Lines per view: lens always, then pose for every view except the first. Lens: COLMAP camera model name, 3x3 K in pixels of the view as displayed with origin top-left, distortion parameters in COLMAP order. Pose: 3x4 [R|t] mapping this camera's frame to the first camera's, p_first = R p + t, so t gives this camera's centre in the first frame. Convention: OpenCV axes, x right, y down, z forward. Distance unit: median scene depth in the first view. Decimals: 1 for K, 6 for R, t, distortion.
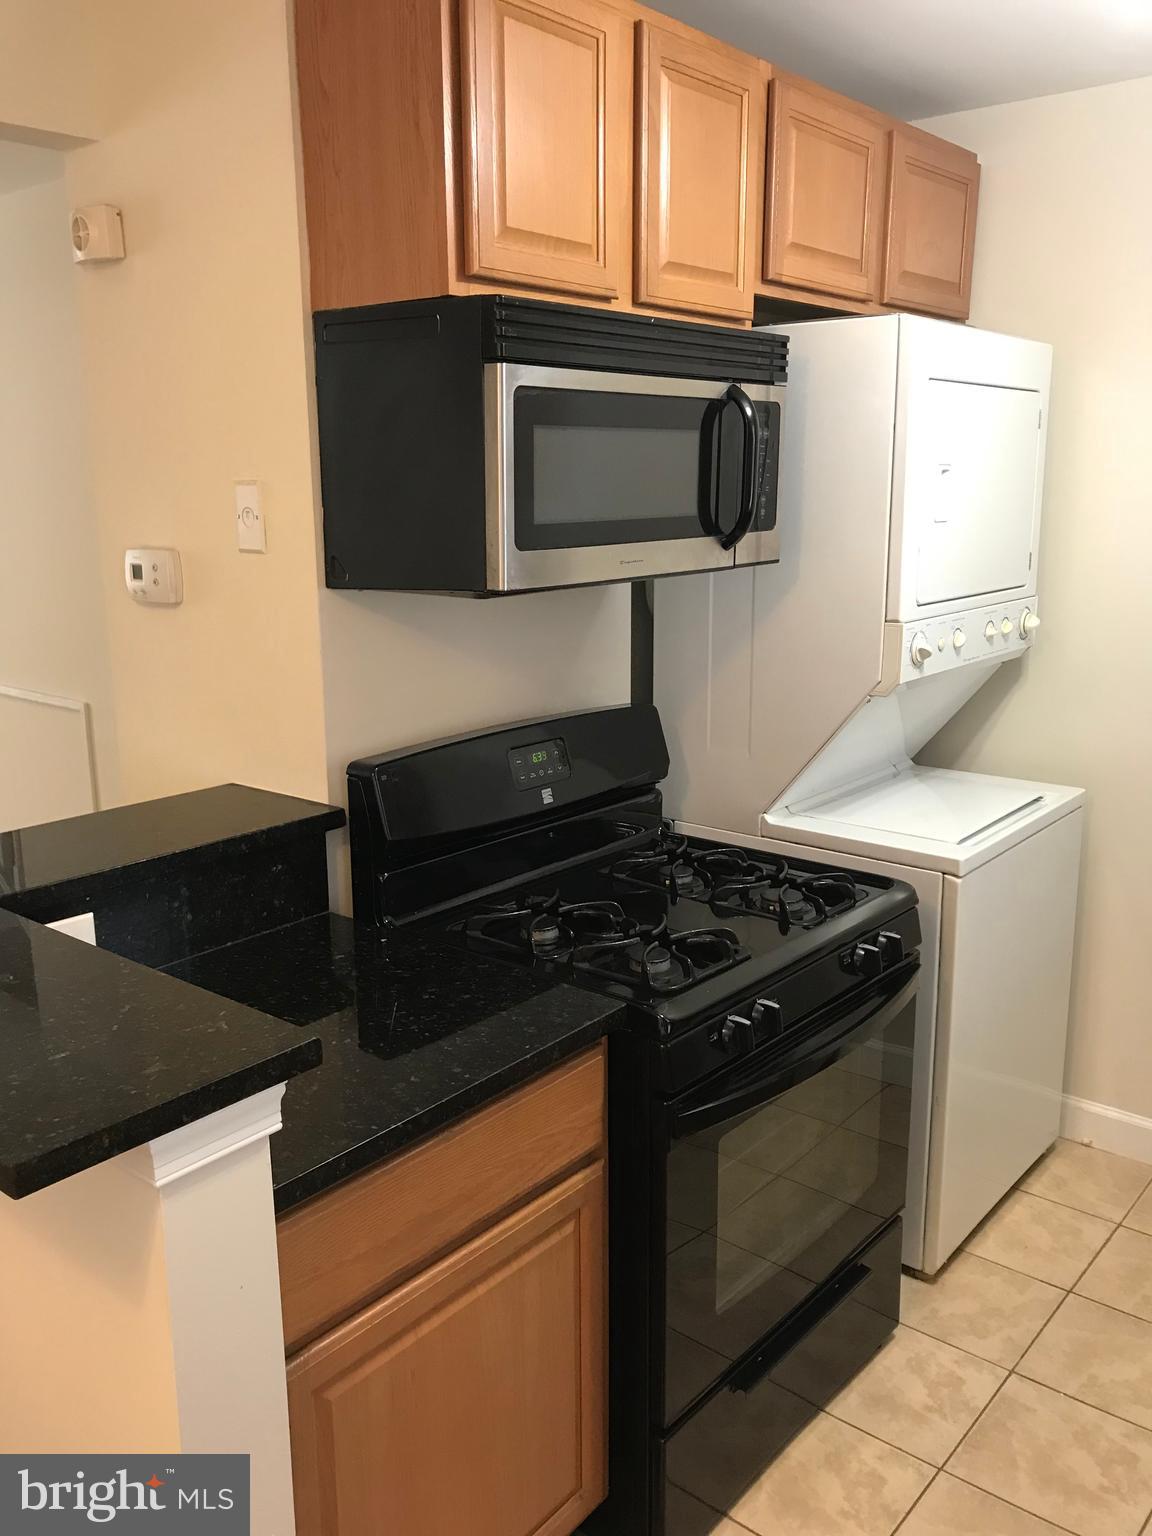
lens RADIAL K [[1261.0, 0, 573.3], [0, 1261.0, 761.1], [0, 0, 1]] dist [0.031510, -0.043817]
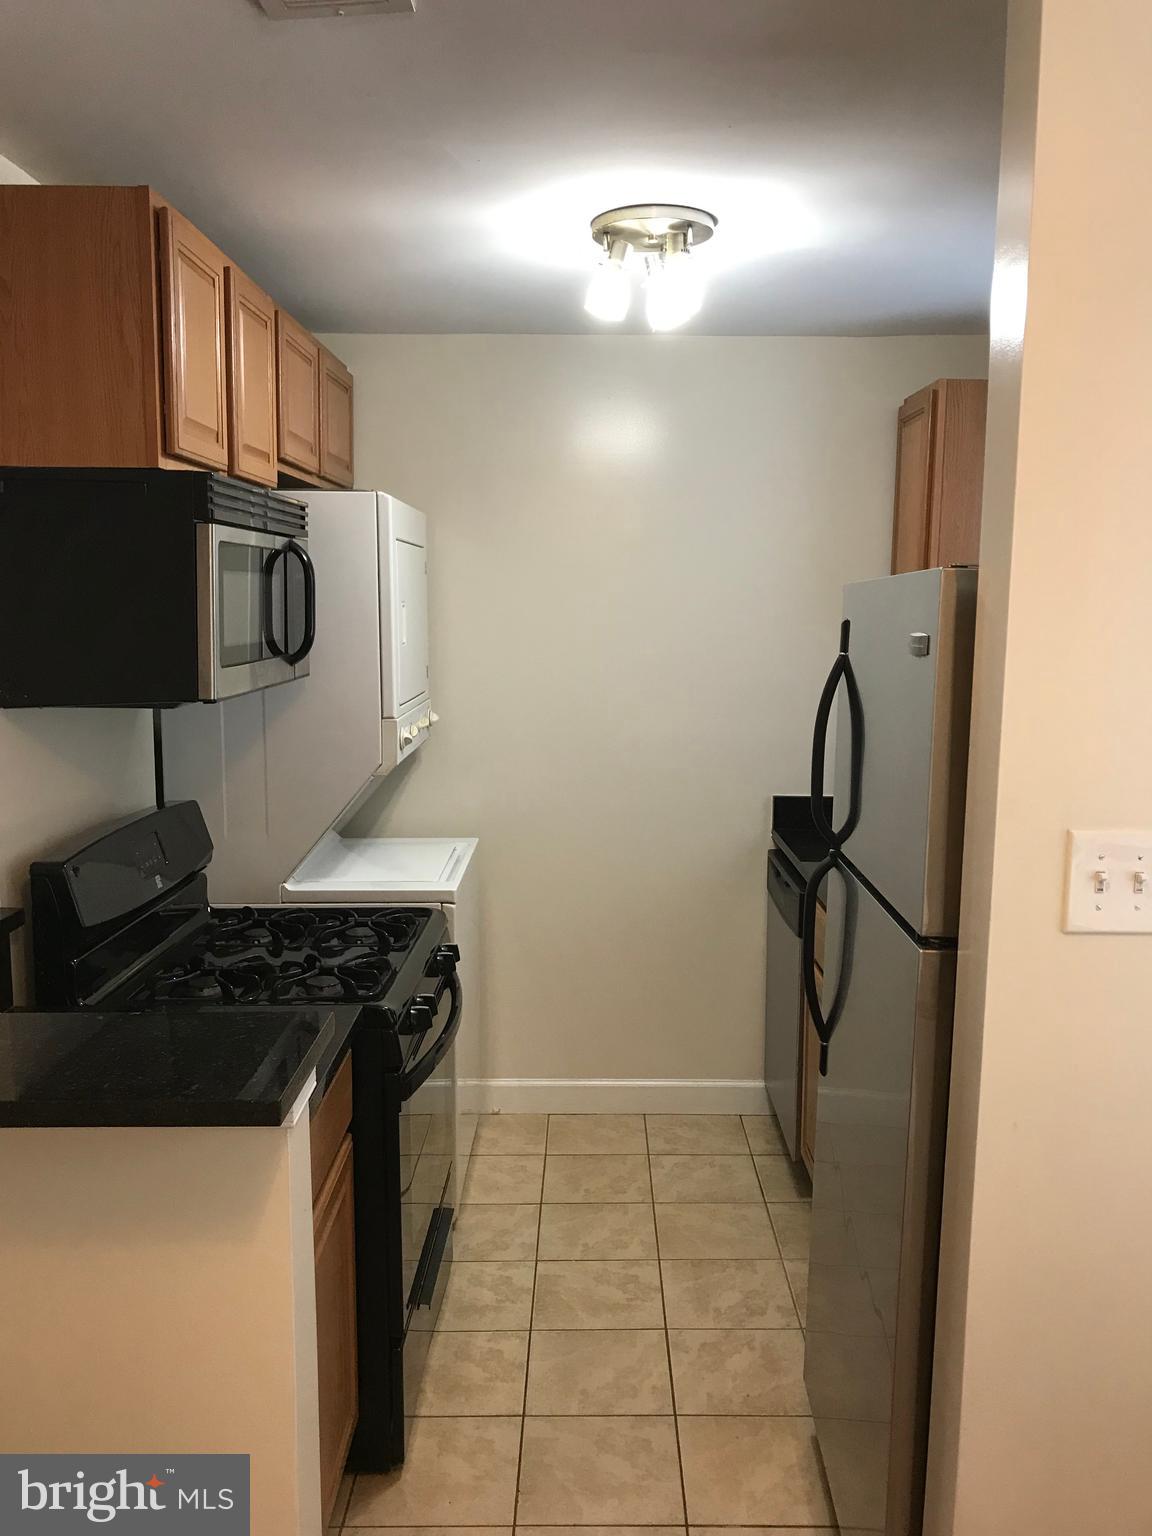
lens RADIAL K [[1261.0, 0, 579.9], [0, 1261.0, 766.9], [0, 0, 1]] dist [0.031510, -0.043817]
pose [[0.775215, -0.076432, 0.627057, -0.437591], [0.133846, 0.989989, -0.044802, 0.027078], [-0.617355, 0.118660, 0.777684, -0.146058]]
